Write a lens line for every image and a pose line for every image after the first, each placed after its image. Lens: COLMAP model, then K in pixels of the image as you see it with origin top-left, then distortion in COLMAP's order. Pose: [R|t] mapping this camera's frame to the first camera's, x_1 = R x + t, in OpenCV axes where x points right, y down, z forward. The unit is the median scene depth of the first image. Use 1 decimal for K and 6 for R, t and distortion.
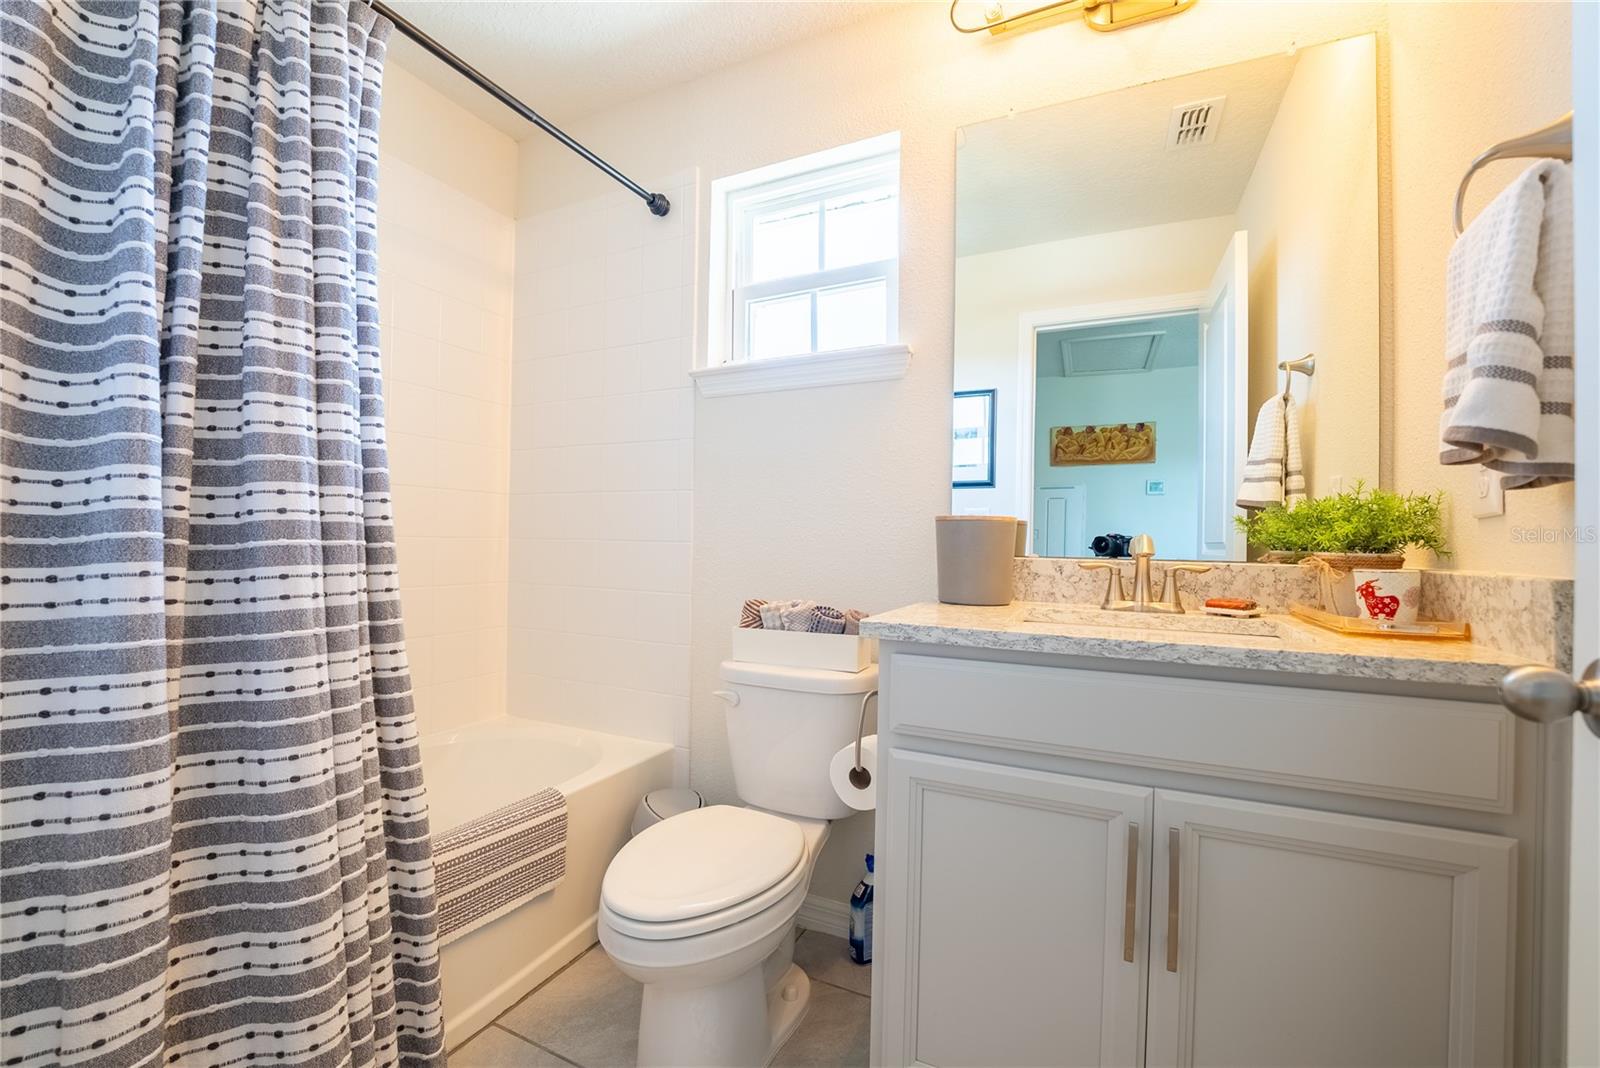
lens RADIAL K [[652.6, 0, 813.0], [0, 652.6, 533.3], [0, 0, 1]] dist [-0.023736, 0.001336]
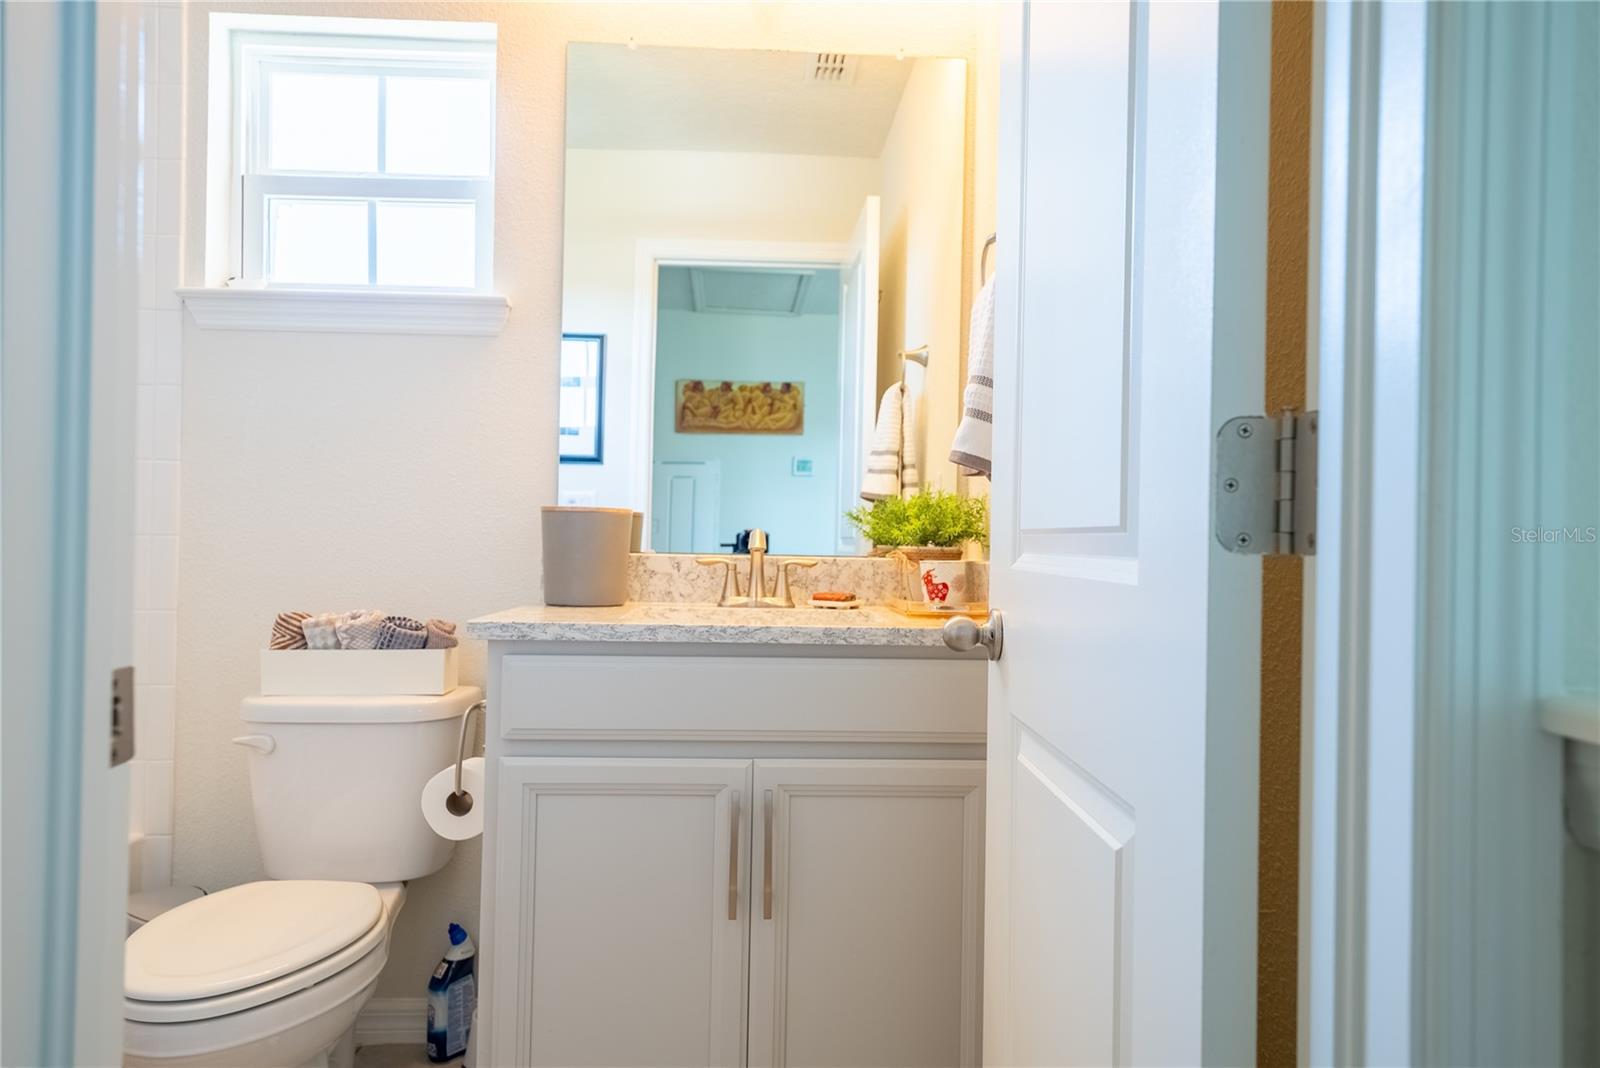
lens RADIAL K [[1094.3, 0, 808.0], [0, 1094.3, 531.5], [0, 0, 1]] dist [0.001363, 0.001347]
pose [[0.893078, 0.003533, 0.449888, -0.135458], [-0.007668, 0.999943, 0.007369, -0.005422], [-0.449836, -0.010031, 0.893055, -0.413661]]
